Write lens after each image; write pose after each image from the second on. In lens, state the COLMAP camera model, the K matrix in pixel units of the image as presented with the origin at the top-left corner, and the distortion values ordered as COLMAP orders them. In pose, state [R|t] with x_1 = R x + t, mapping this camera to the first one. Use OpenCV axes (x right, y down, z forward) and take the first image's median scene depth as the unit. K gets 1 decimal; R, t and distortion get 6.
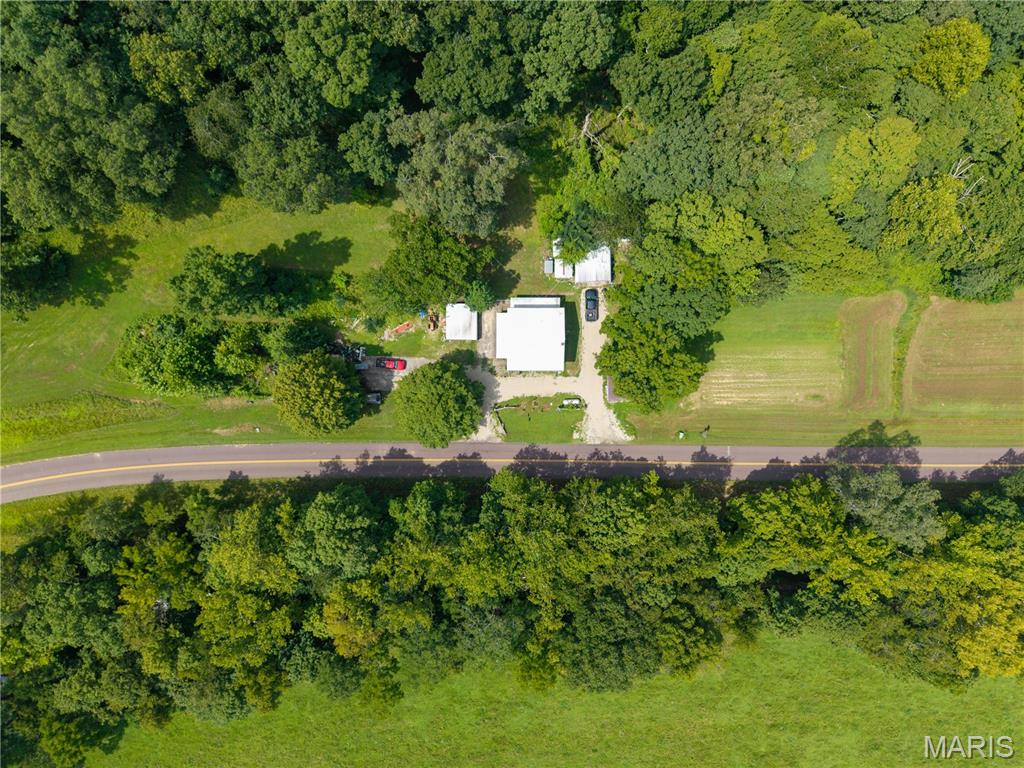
lens RADIAL K [[686.6, 0, 515.1], [0, 686.6, 382.3], [0, 0, 1]] dist [0.018035, -0.014760]
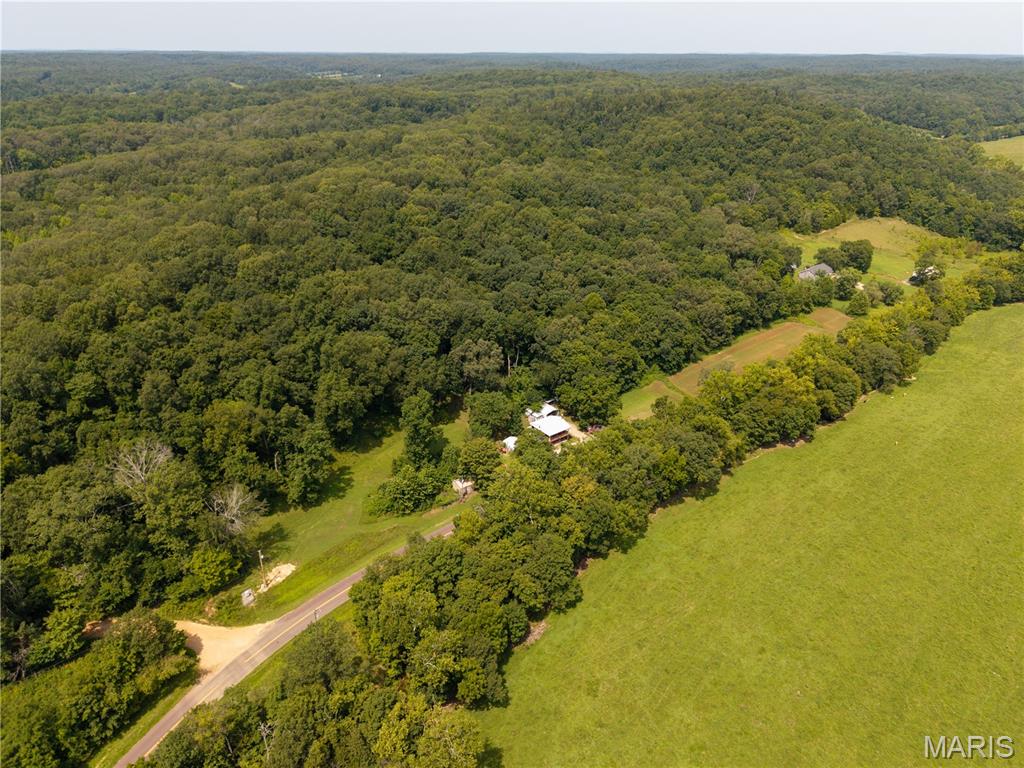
lens RADIAL K [[686.6, 0, 519.8], [0, 686.6, 379.4], [0, 0, 1]] dist [0.018035, -0.014760]
pose [[0.779355, -0.267981, 0.566385, -1.115389], [0.626571, 0.328006, -0.706979, 1.227718], [0.003679, 0.905869, 0.423543, 0.028758]]
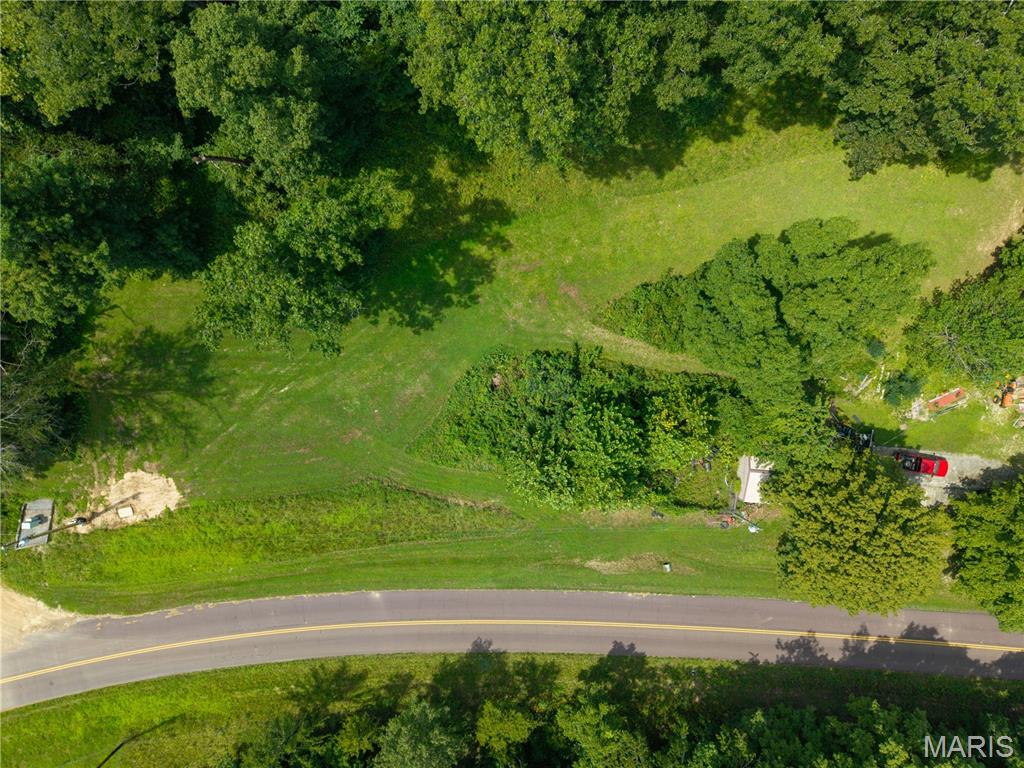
lens RADIAL K [[686.6, 0, 509.4], [0, 686.6, 362.1], [0, 0, 1]] dist [0.018035, -0.014760]
pose [[0.997589, 0.069233, -0.004881, -0.519776], [-0.069327, 0.997333, -0.022809, -0.073862], [0.003289, 0.023092, 0.999728, 0.462624]]
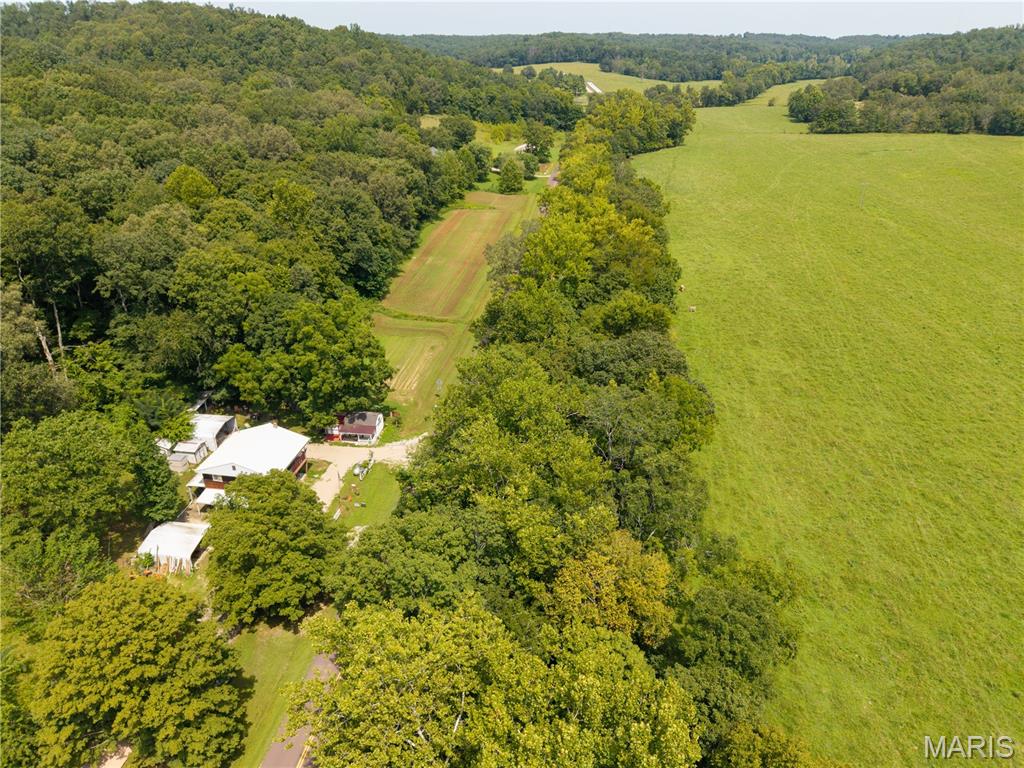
lens RADIAL K [[686.6, 0, 515.8], [0, 686.6, 388.3], [0, 0, 1]] dist [0.018035, -0.014760]
pose [[0.144786, -0.447079, 0.882699, -0.547206], [0.989433, 0.058501, -0.132663, 0.306992], [0.007672, 0.892579, 0.450825, 0.587373]]
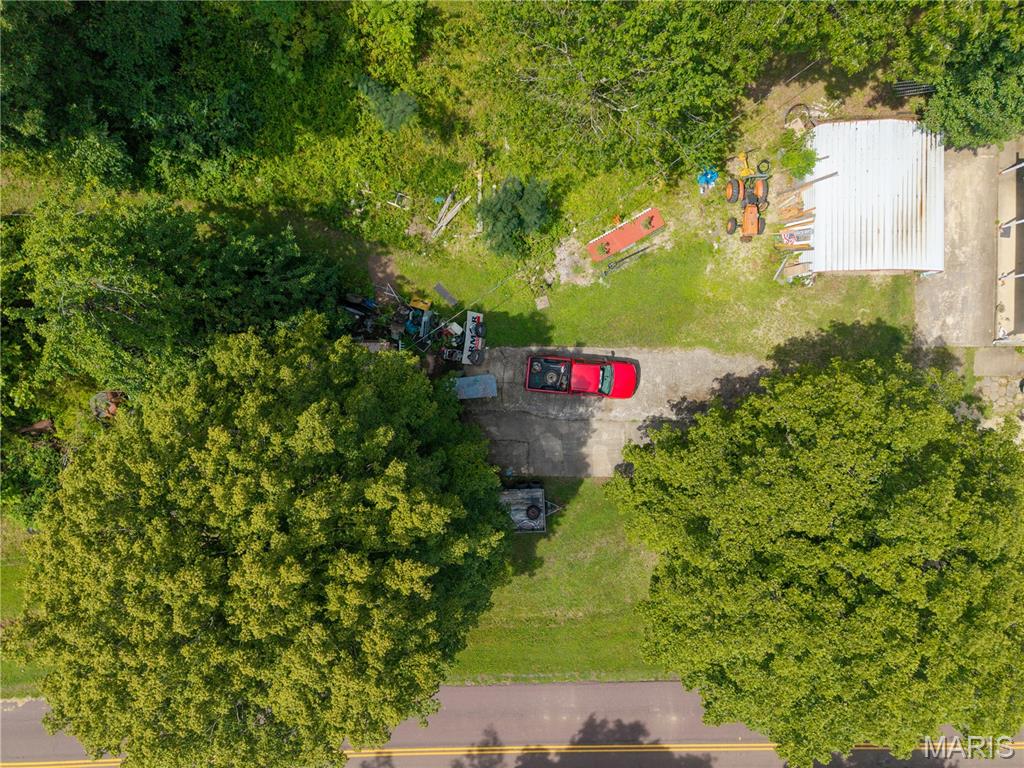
lens RADIAL K [[686.6, 0, 508.6], [0, 686.6, 381.2], [0, 0, 1]] dist [0.018035, -0.014760]
pose [[0.999870, -0.015381, -0.004891, -0.212431], [0.015371, 0.999880, -0.002172, -0.025408], [0.004924, 0.002096, 0.999986, 0.760129]]
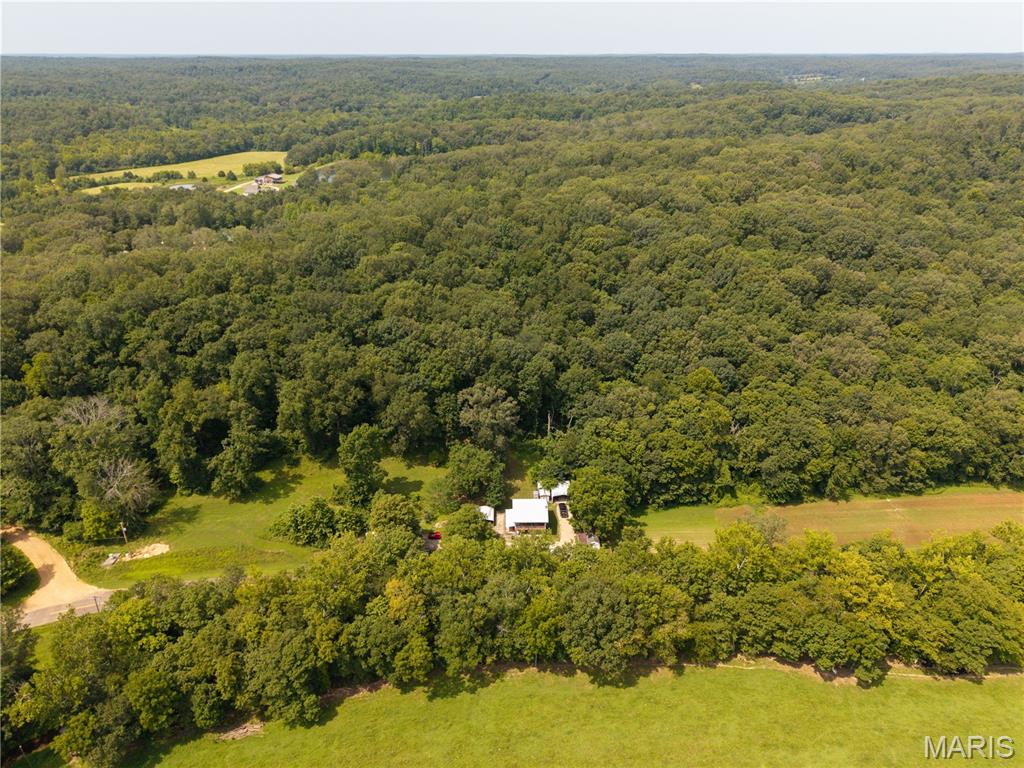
lens RADIAL K [[686.6, 0, 517.0], [0, 686.6, 385.8], [0, 0, 1]] dist [0.018035, -0.014760]
pose [[0.999698, -0.013711, 0.020392, -0.029850], [0.024289, 0.425534, -0.904616, 1.271873], [0.003726, 0.904838, 0.425739, 0.028641]]
